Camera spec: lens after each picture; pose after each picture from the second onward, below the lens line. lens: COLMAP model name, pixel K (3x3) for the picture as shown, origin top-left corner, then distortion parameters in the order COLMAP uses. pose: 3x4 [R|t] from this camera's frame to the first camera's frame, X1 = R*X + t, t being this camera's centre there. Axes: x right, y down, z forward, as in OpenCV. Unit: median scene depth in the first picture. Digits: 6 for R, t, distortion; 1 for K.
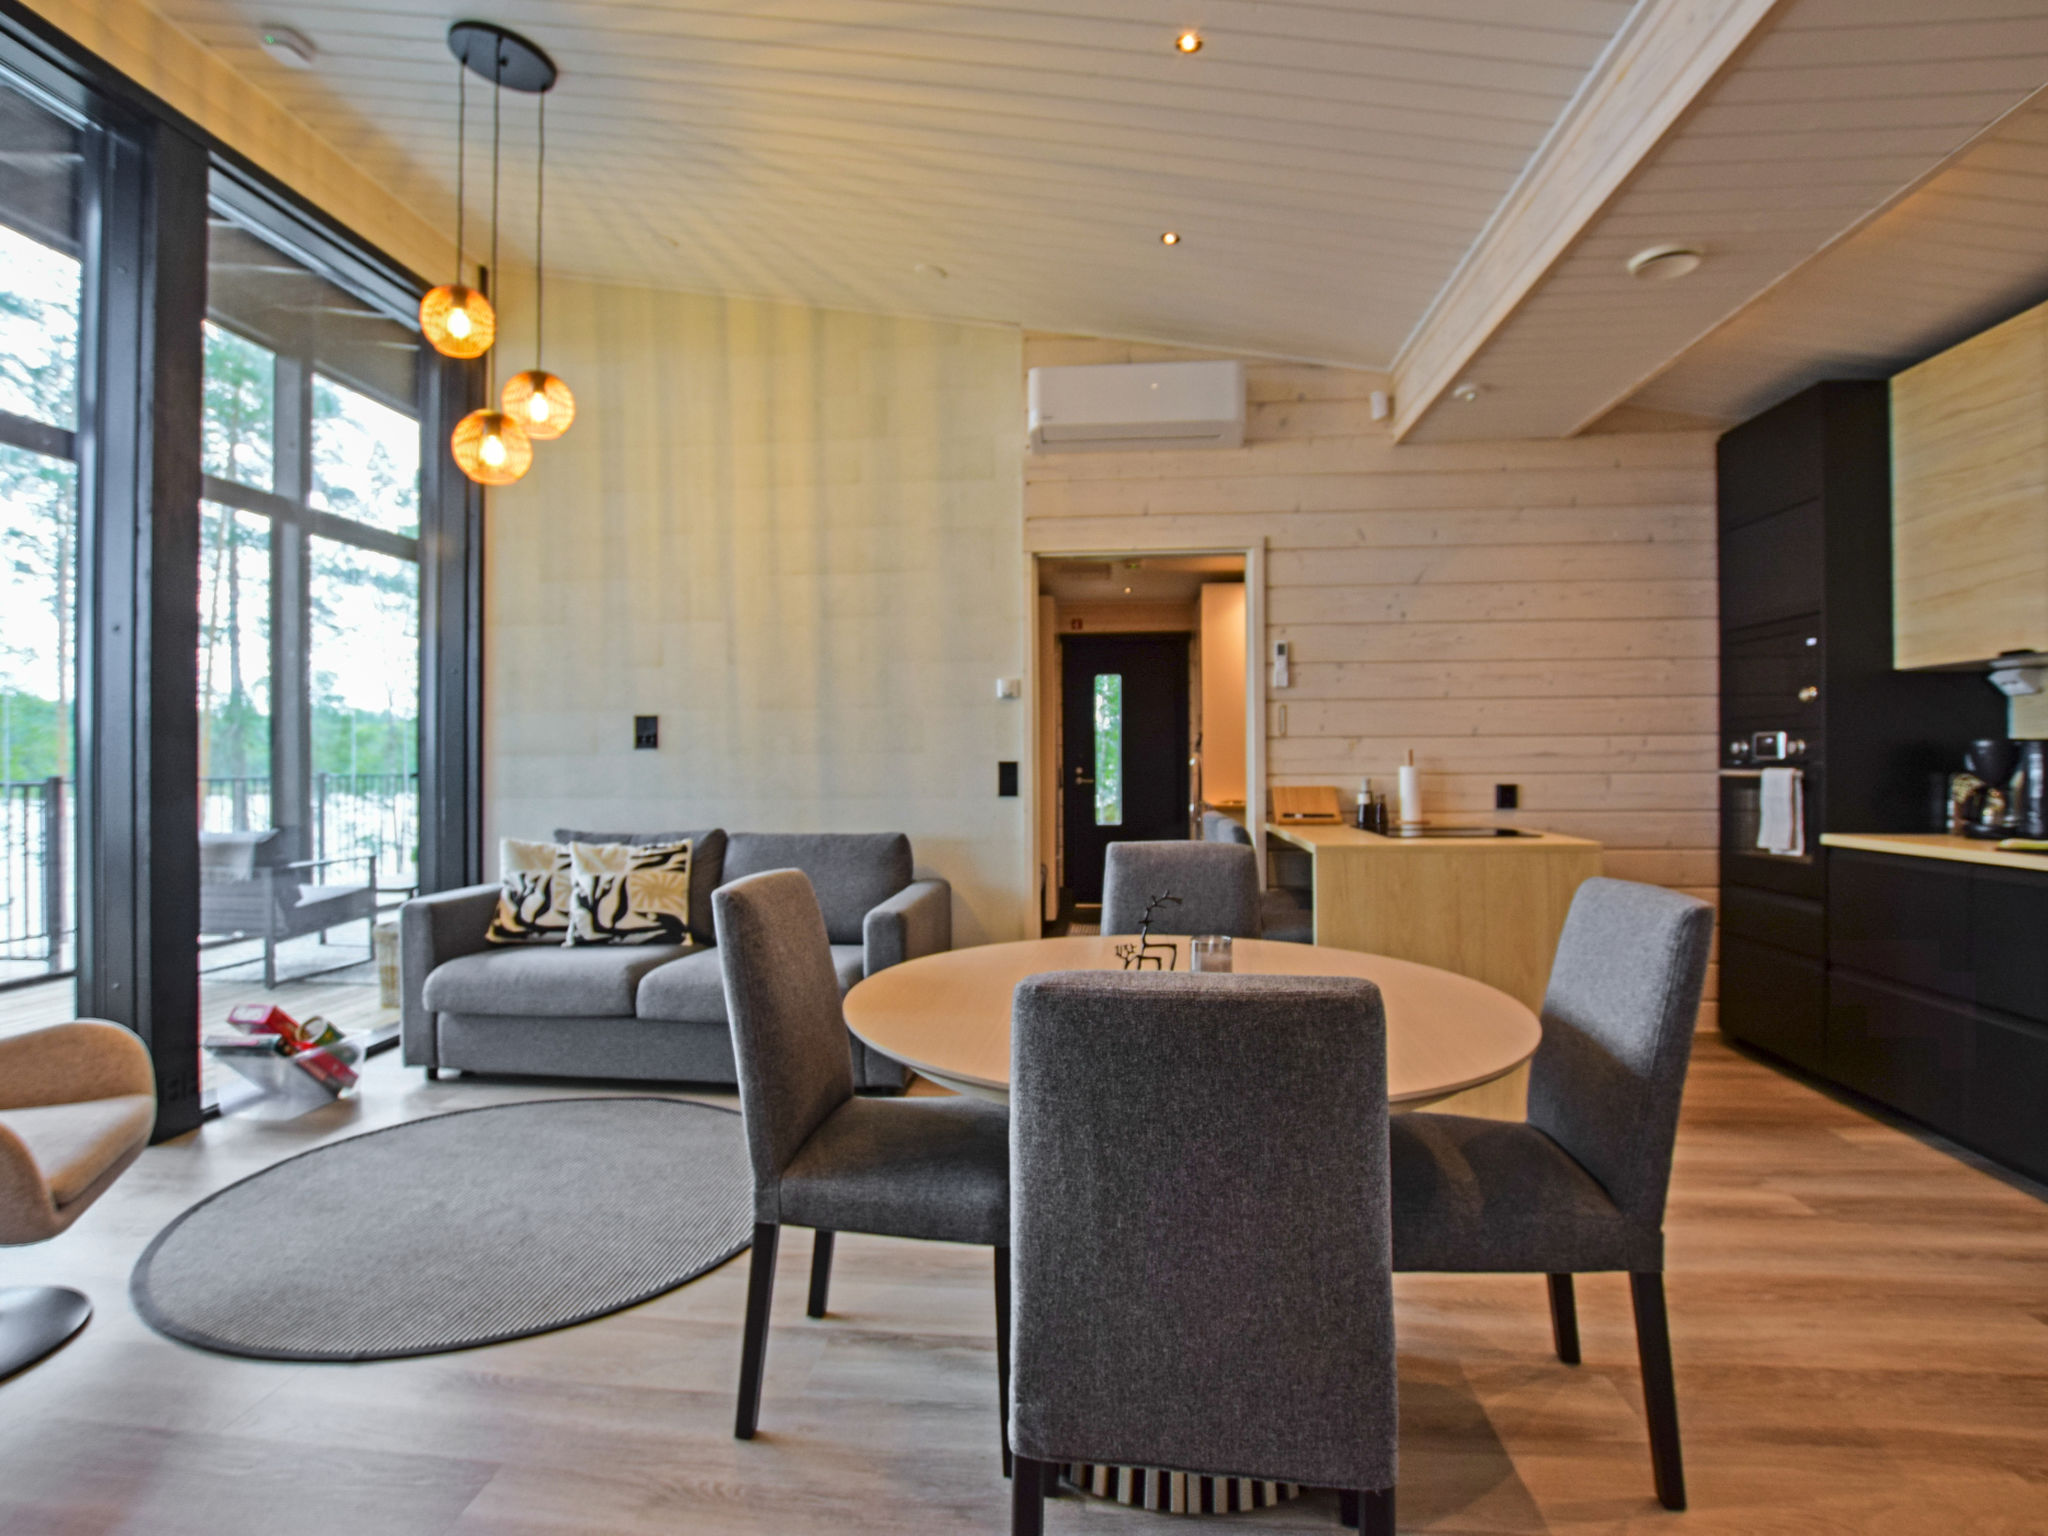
lens RADIAL K [[1013.9, 0, 1024.2], [0, 1013.9, 758.0], [0, 0, 1]] dist [0.002163, 0.000053]
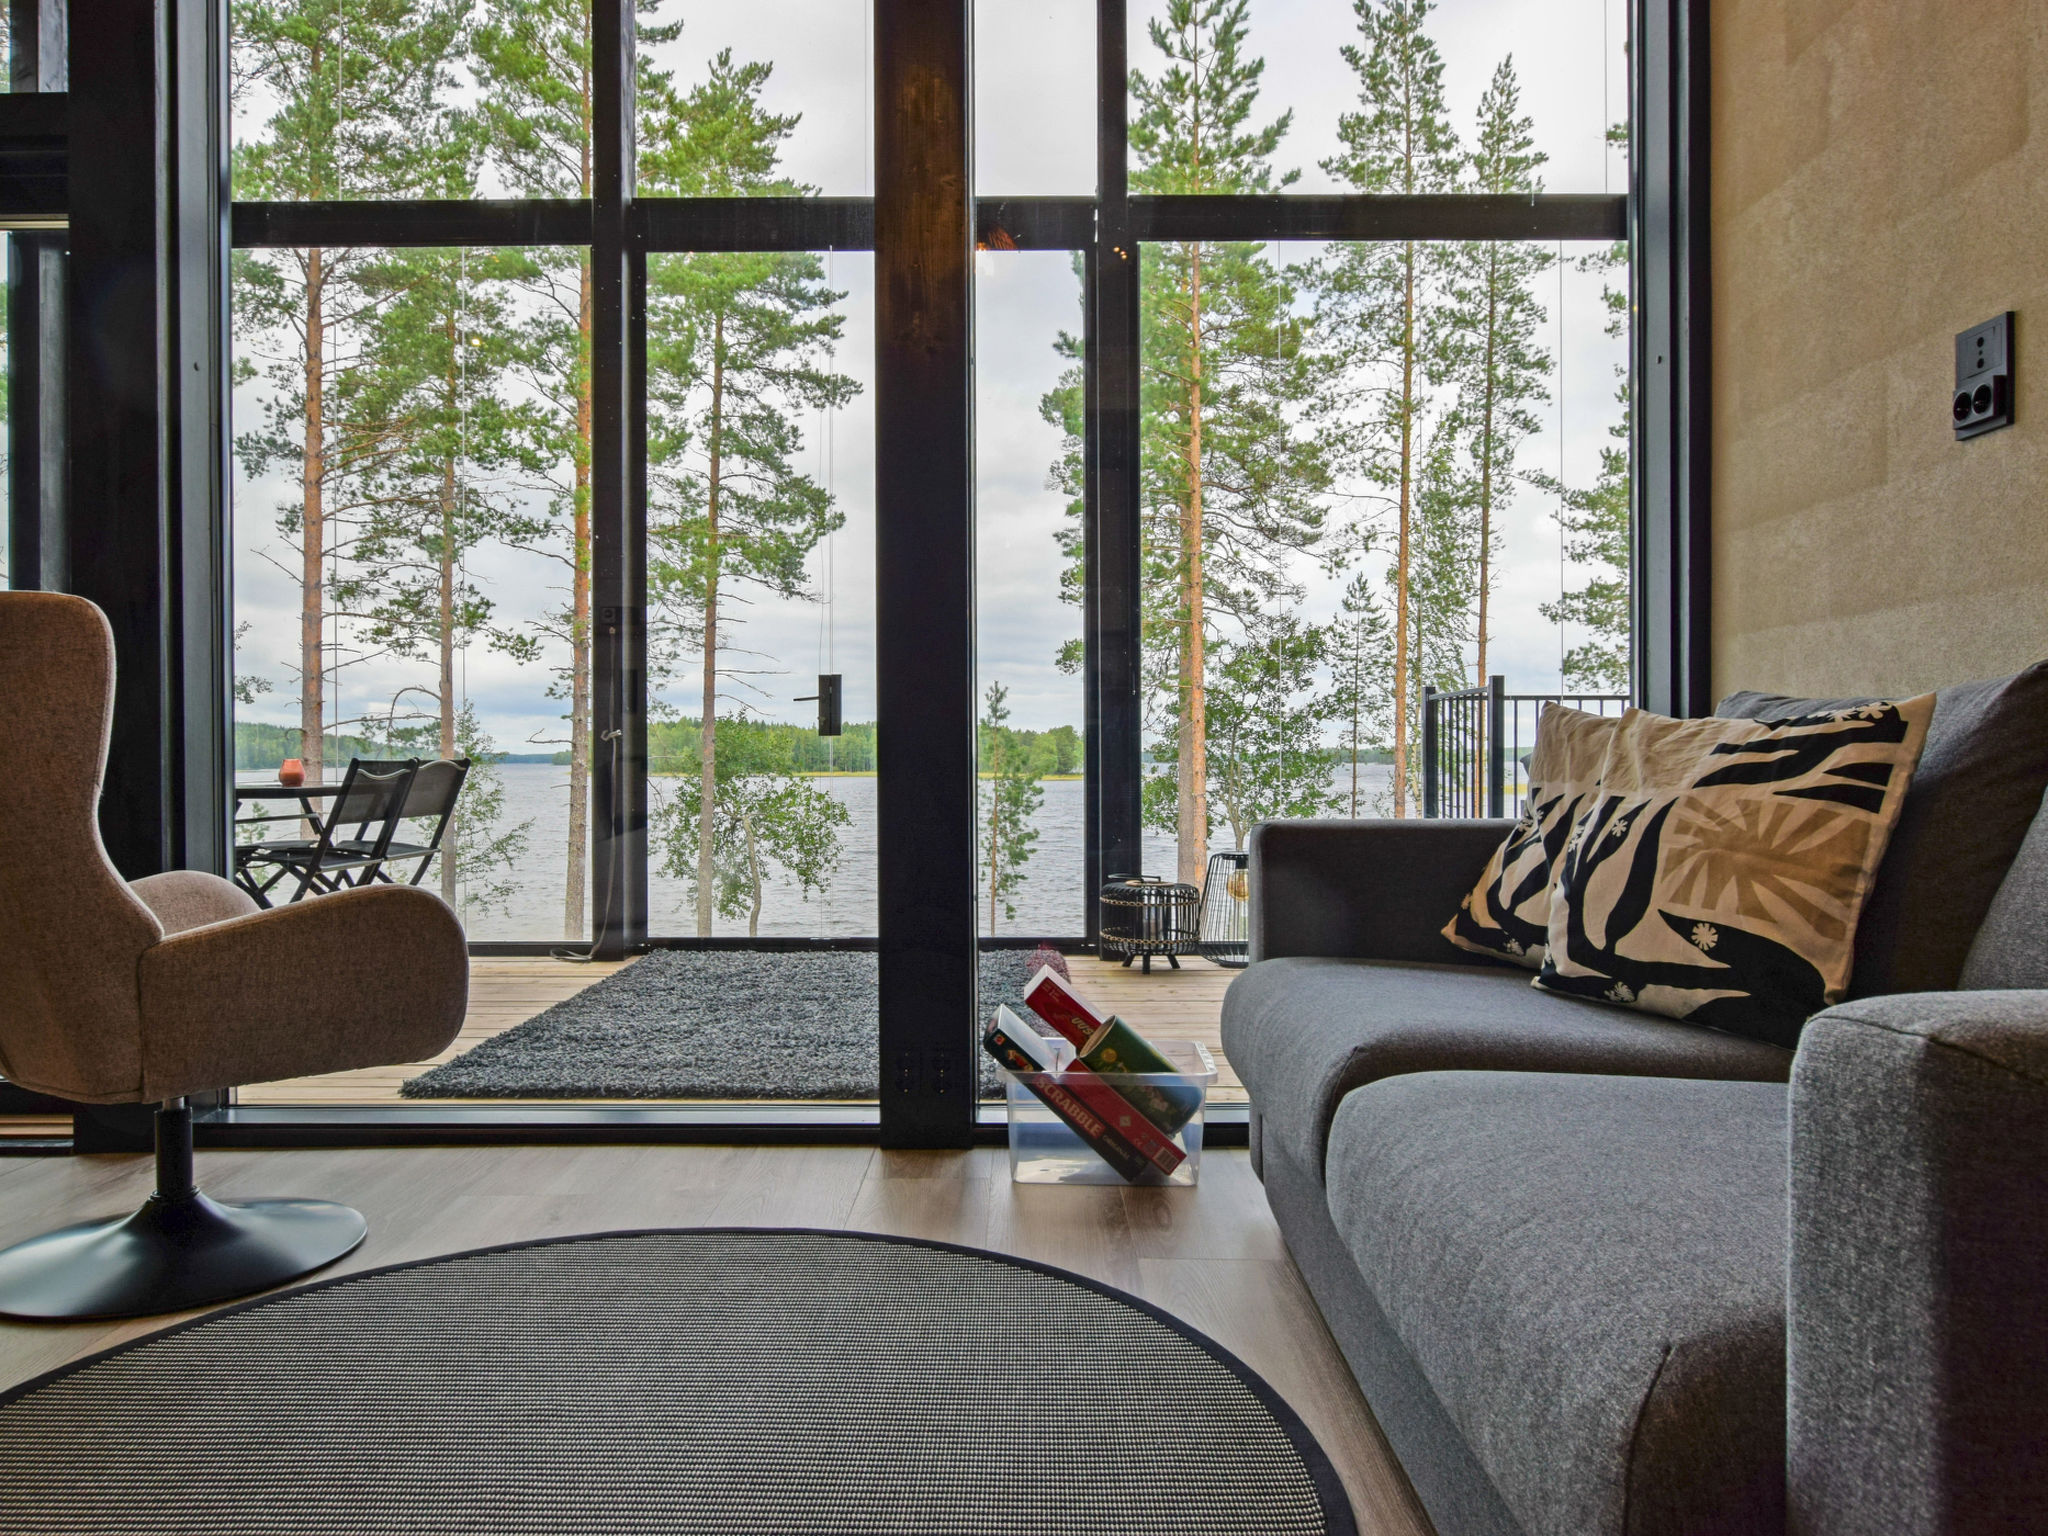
lens RADIAL K [[1424.4, 0, 1024.9], [0, 1424.4, 773.2], [0, 0, 1]] dist [-0.008743, -0.003014]
pose [[0.099496, 0.006985, -0.995013, 0.032574], [-0.002769, 0.999973, 0.006743, 0.105505], [0.995034, 0.002084, 0.099512, 0.757063]]
